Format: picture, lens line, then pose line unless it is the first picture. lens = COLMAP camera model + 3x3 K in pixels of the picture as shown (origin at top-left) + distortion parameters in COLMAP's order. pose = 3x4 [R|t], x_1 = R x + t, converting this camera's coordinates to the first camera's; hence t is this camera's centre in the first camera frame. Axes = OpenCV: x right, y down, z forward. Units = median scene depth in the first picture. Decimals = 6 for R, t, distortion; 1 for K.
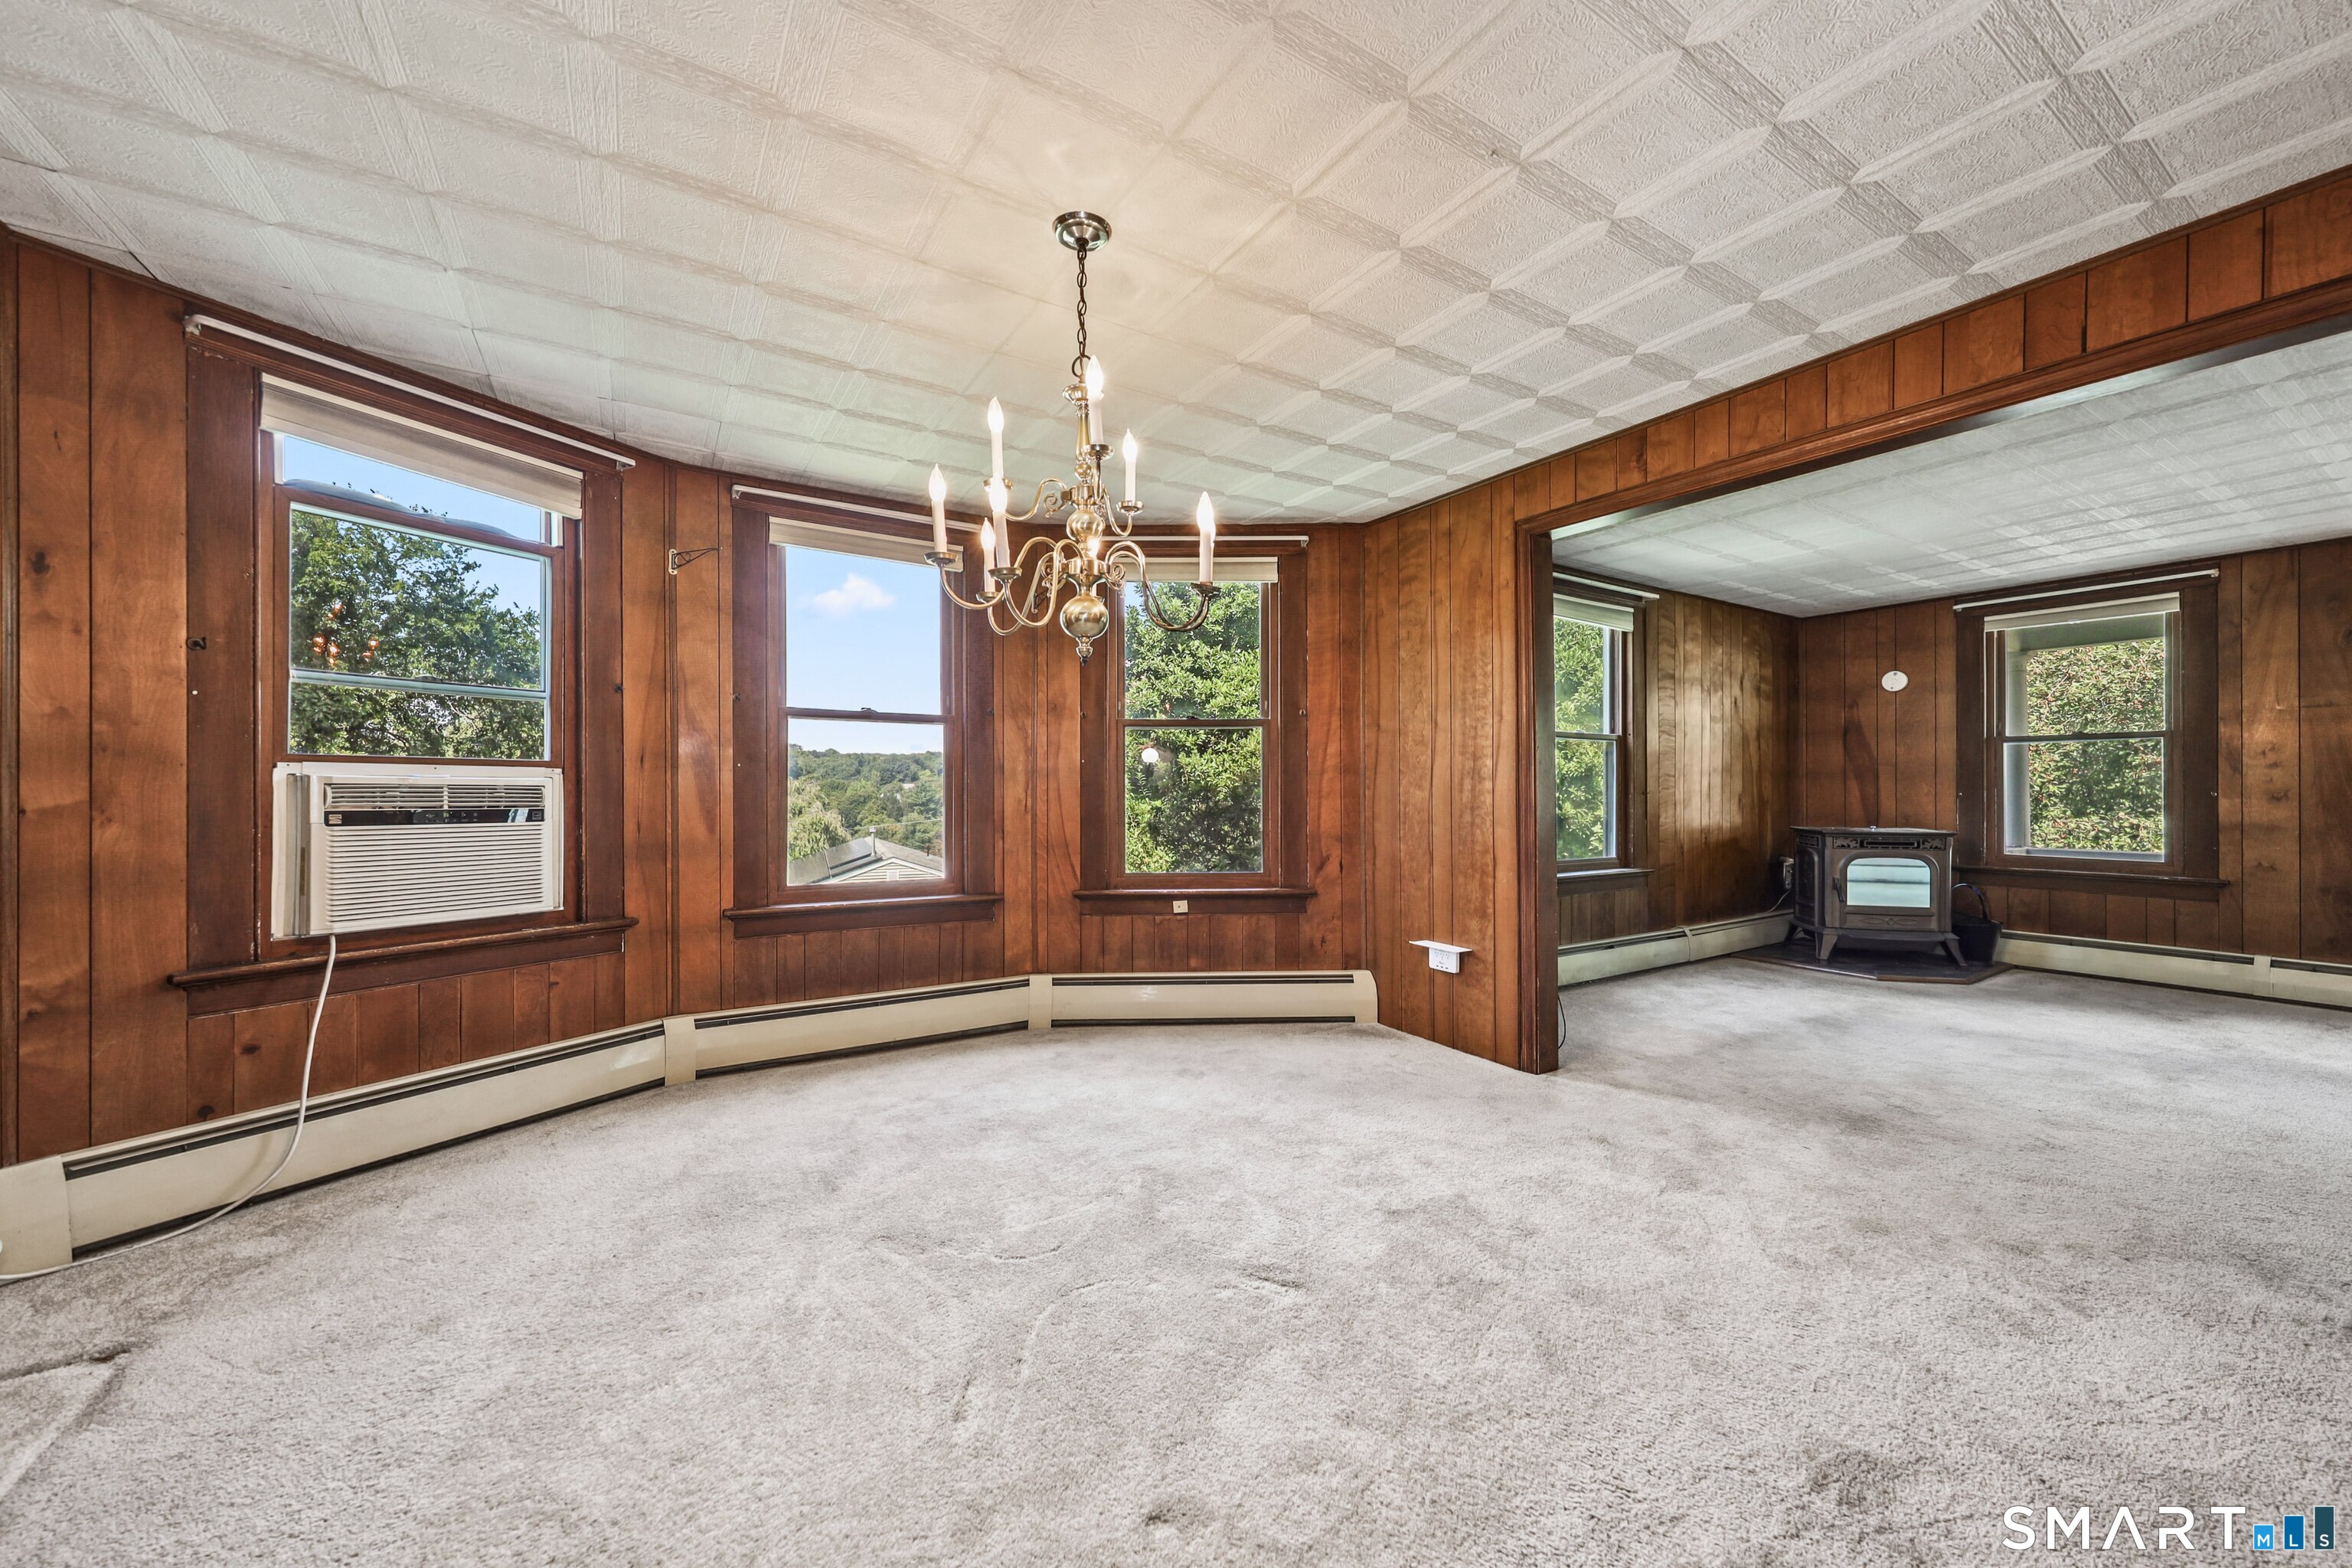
lens RADIAL K [[873.0, 0, 1171.2], [0, 873.0, 784.3], [0, 0, 1]] dist [0.001254, 0.000275]
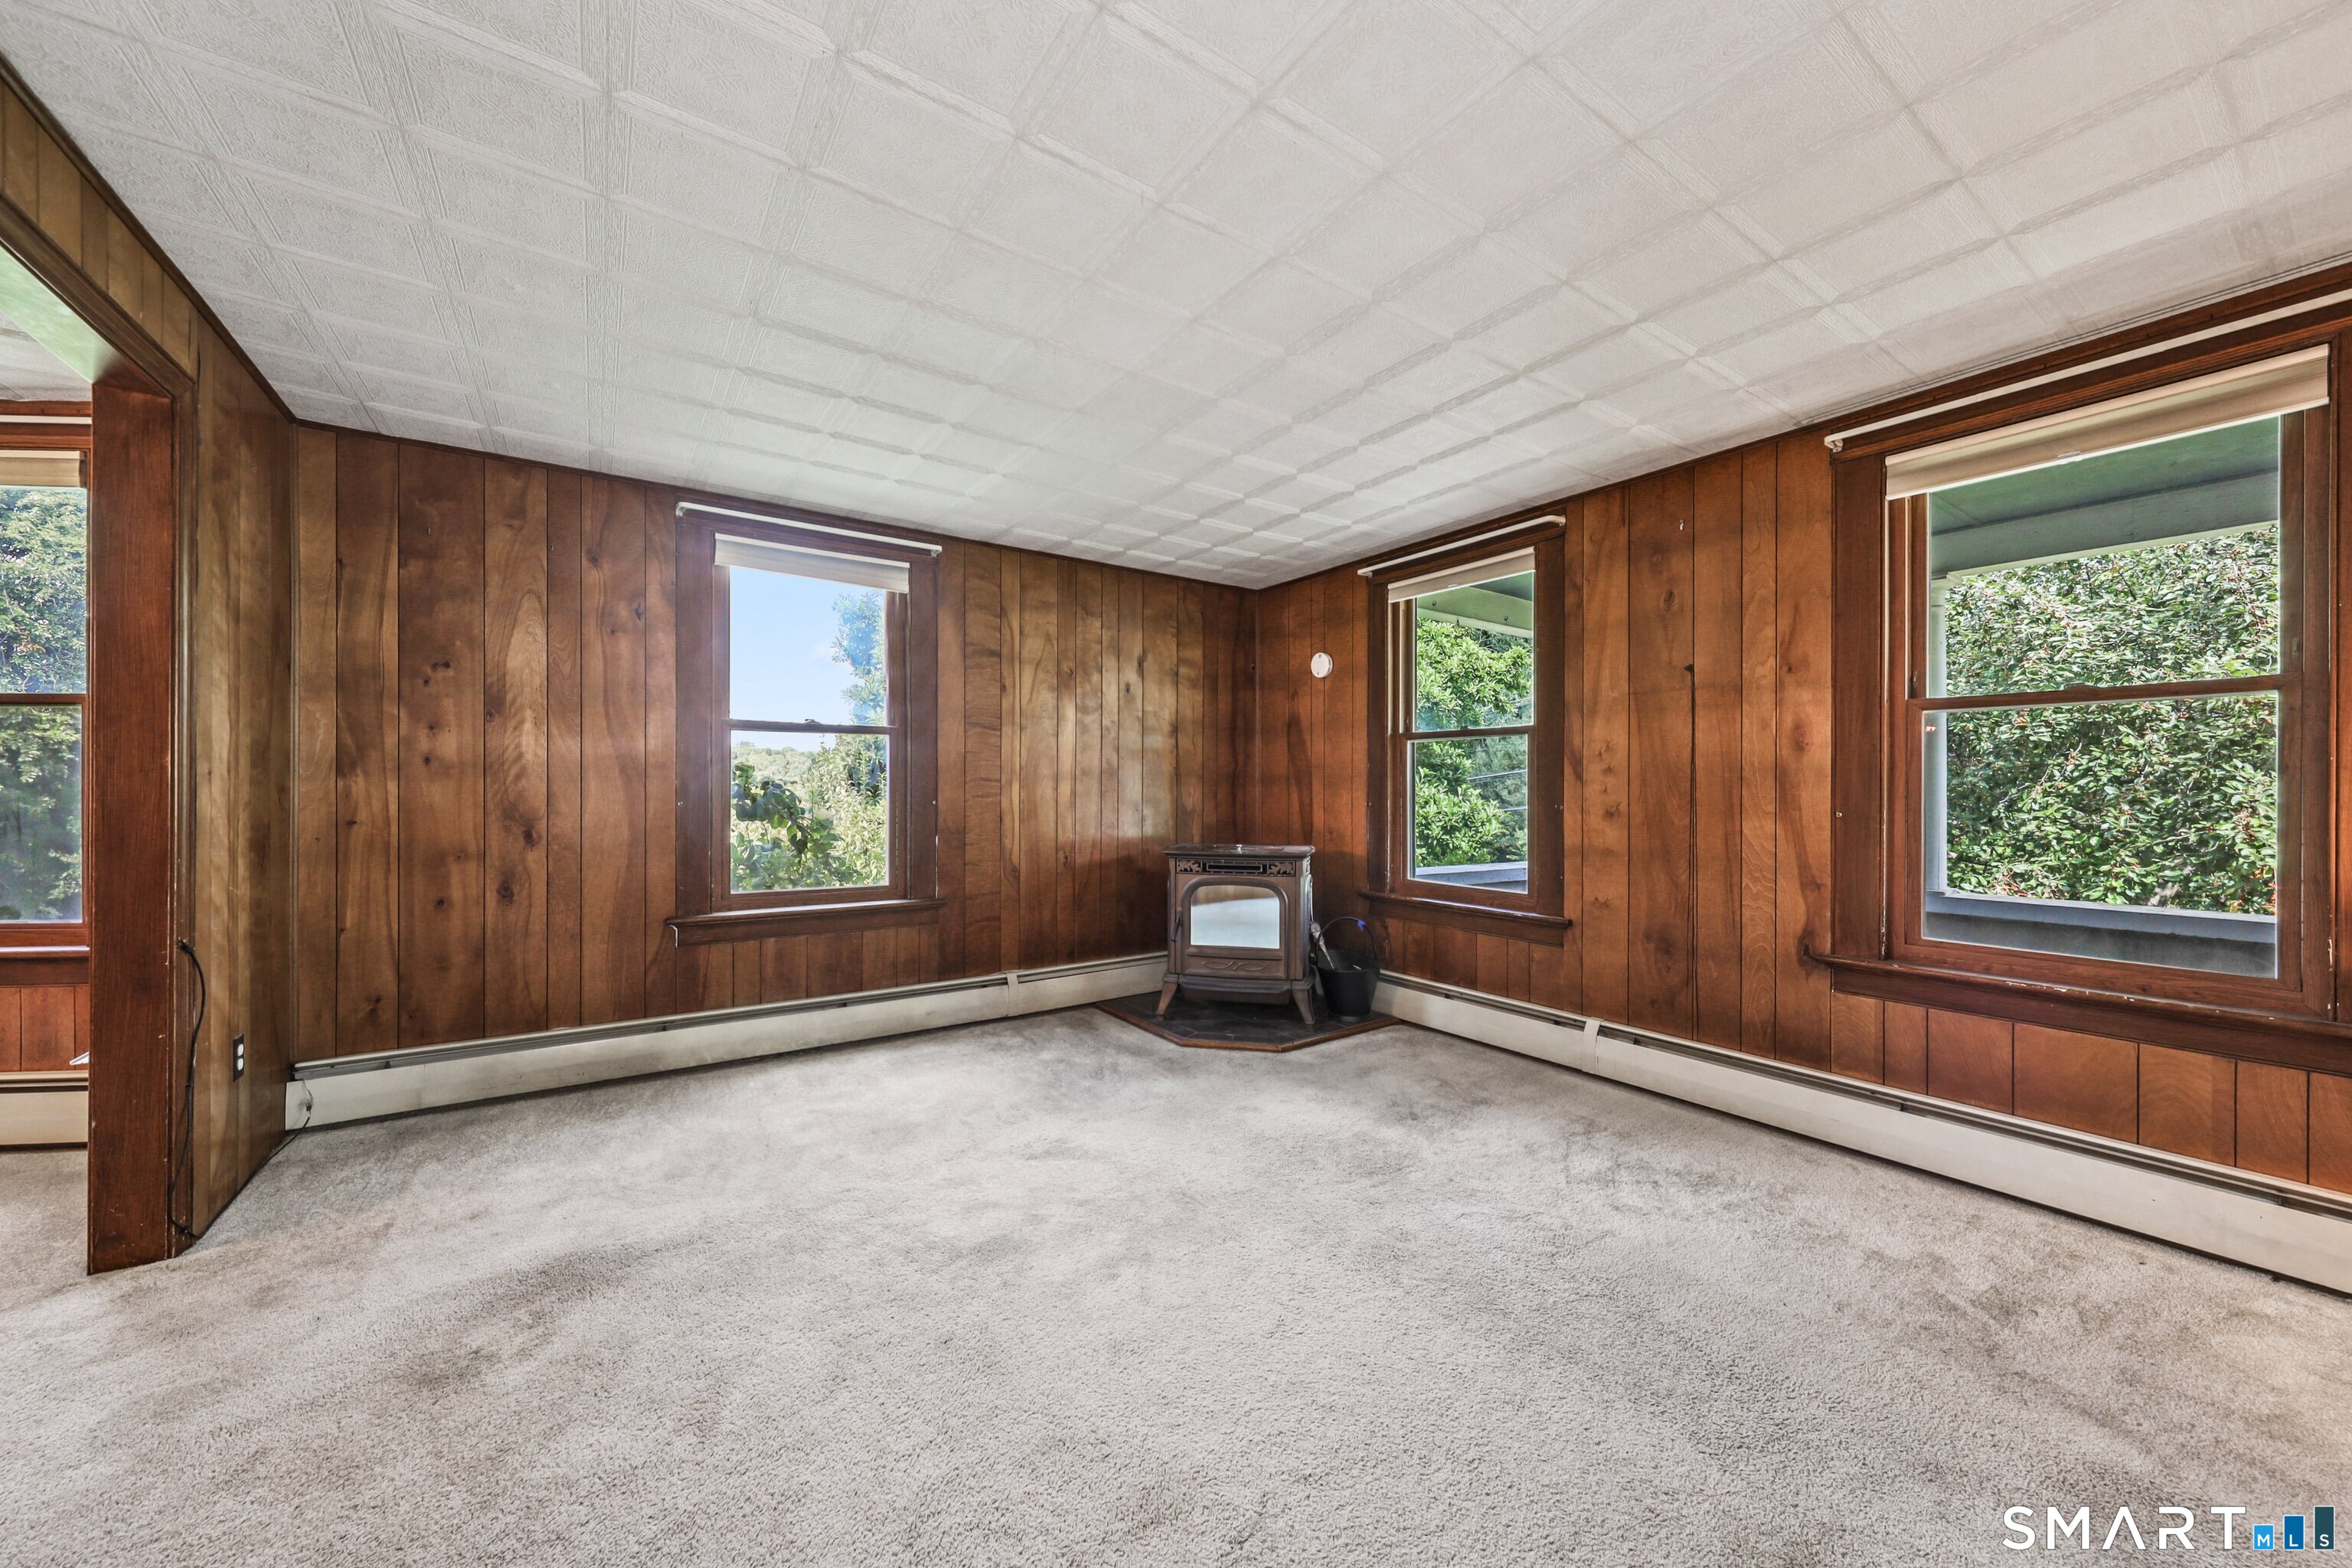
lens RADIAL K [[837.2, 0, 1174.6], [0, 837.2, 785.8], [0, 0, 1]] dist [0.000944, 0.000295]
pose [[0.998677, 0.003476, 0.051311, 0.865160], [-0.003431, 0.999994, -0.000966, -0.005798], [-0.051314, 0.000789, 0.998682, 0.297410]]
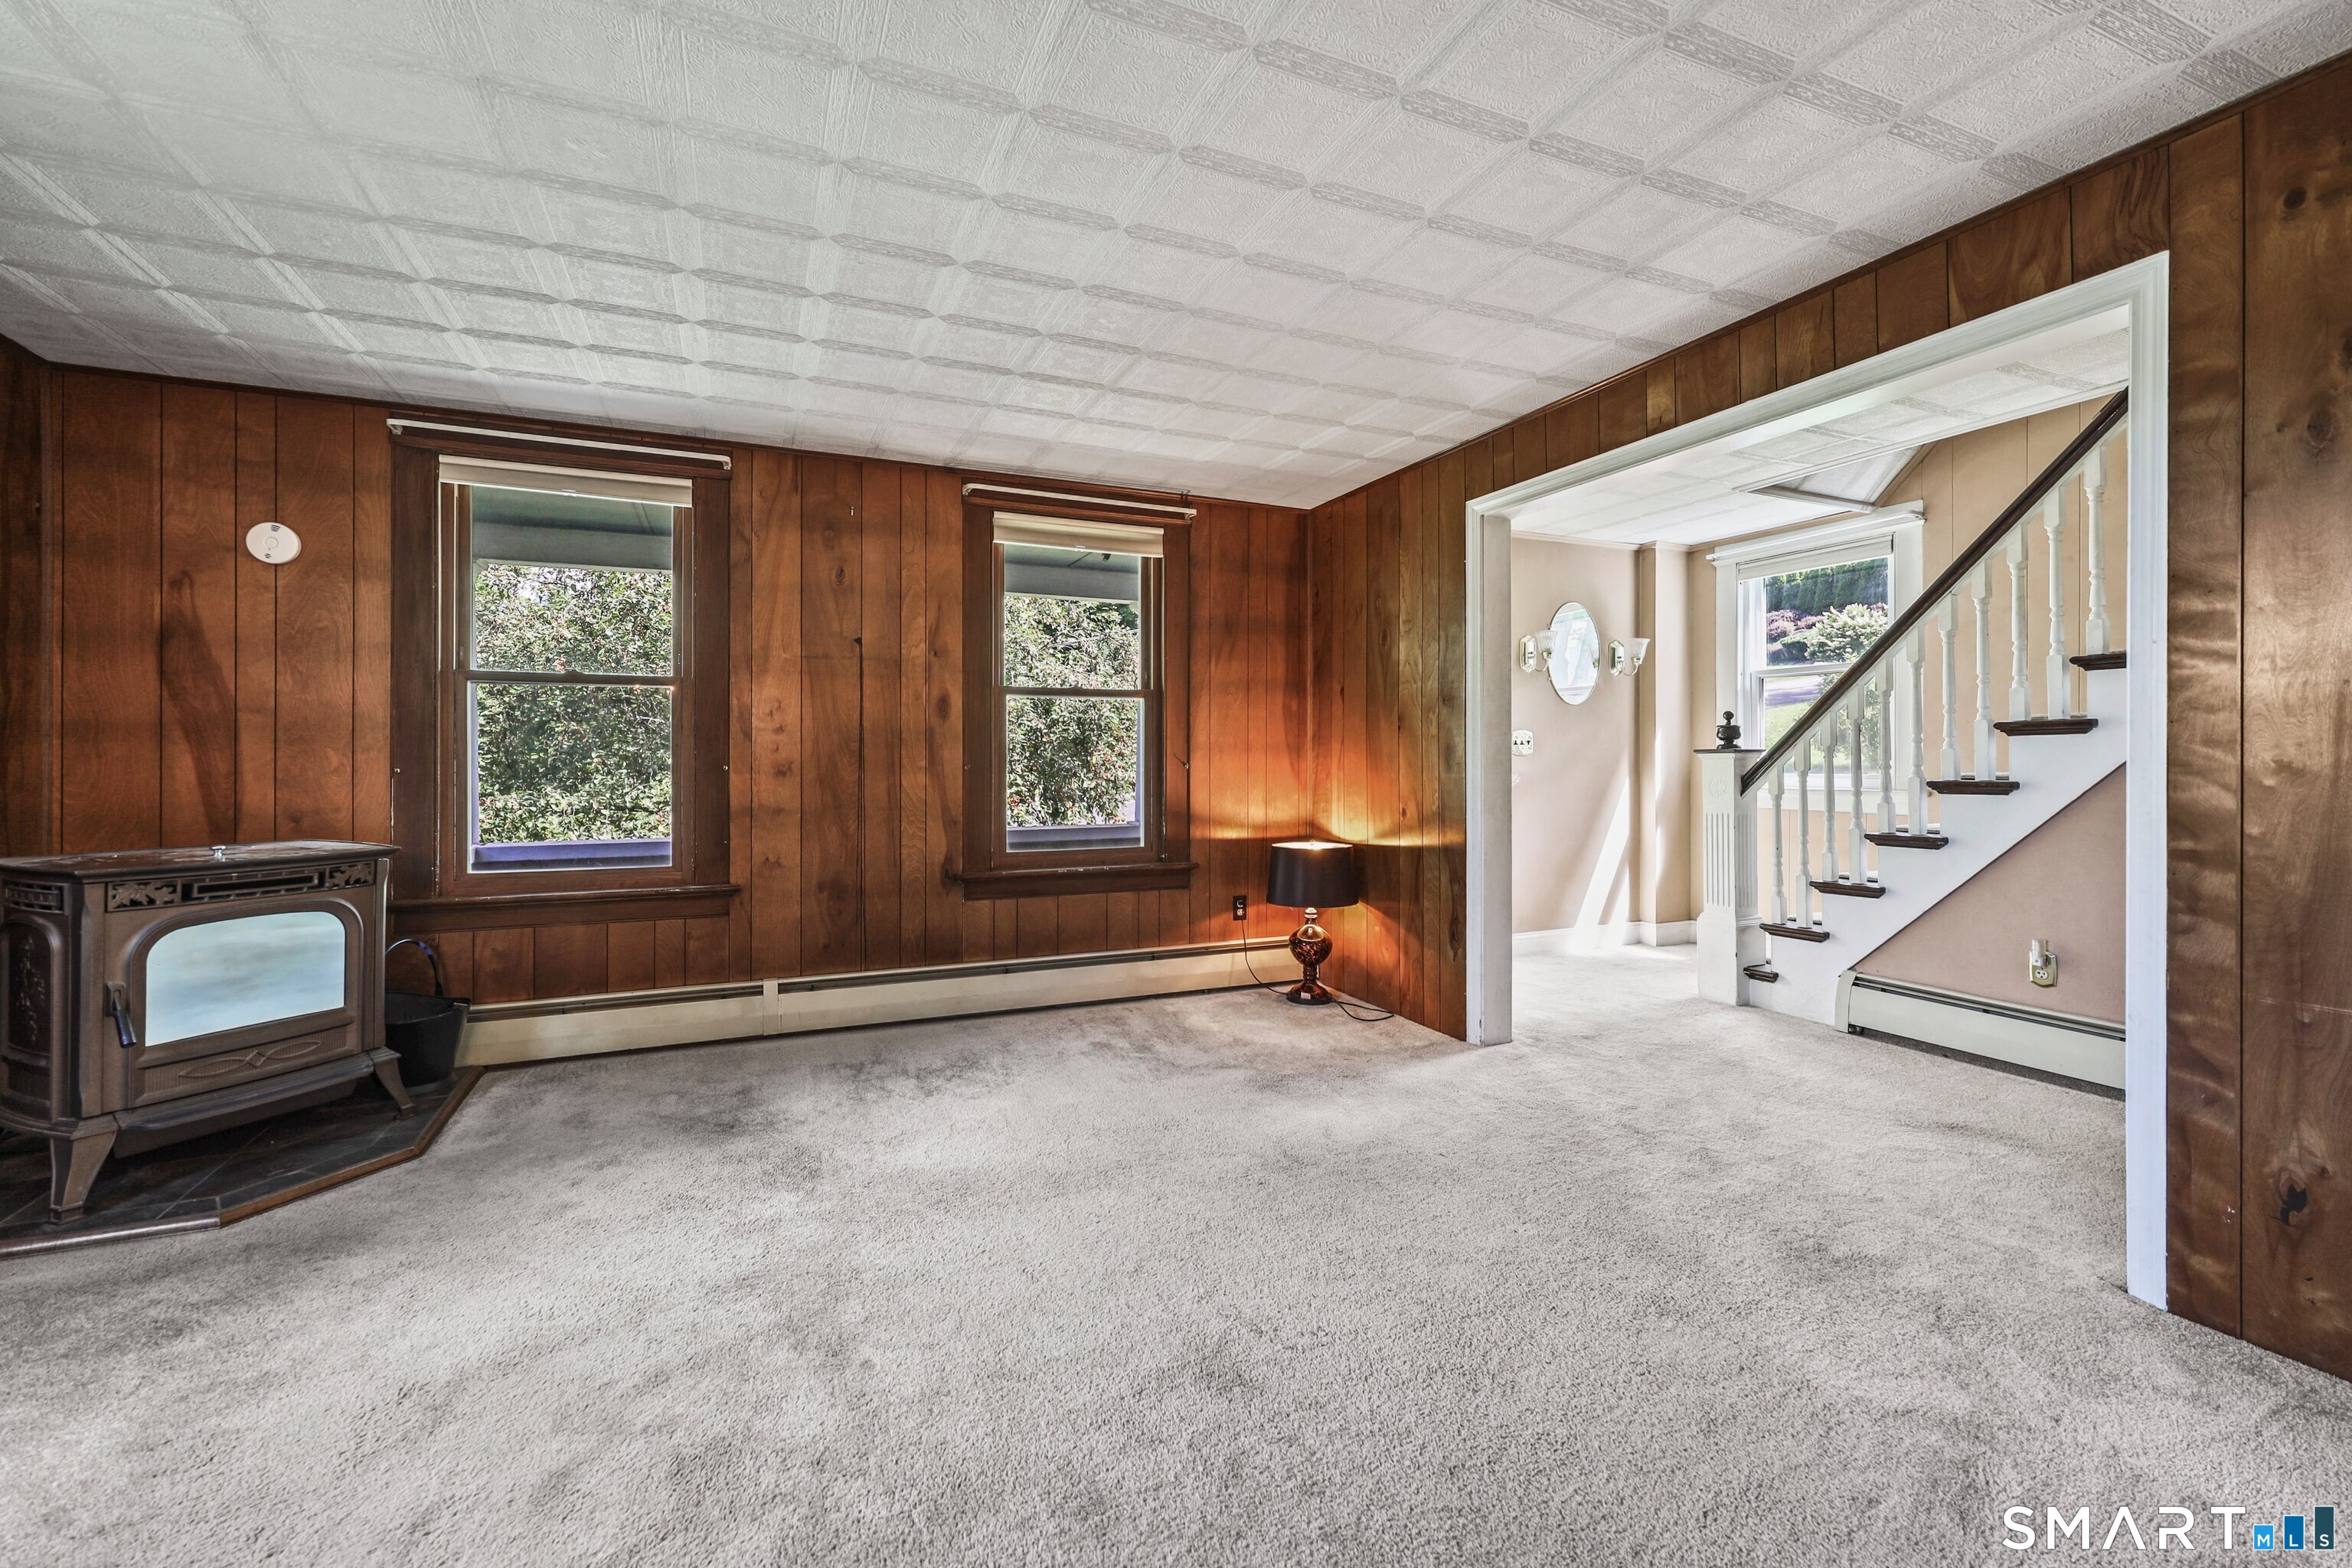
lens RADIAL K [[965.3, 0, 1138.7], [0, 965.3, 752.9], [0, 0, 1]] dist [0.000420, 0.001118]
pose [[0.154862, 0.006026, 0.987918, 0.481669], [-0.001796, 0.999981, -0.005818, 0.003712], [-0.987934, -0.000874, 0.154870, 0.570805]]
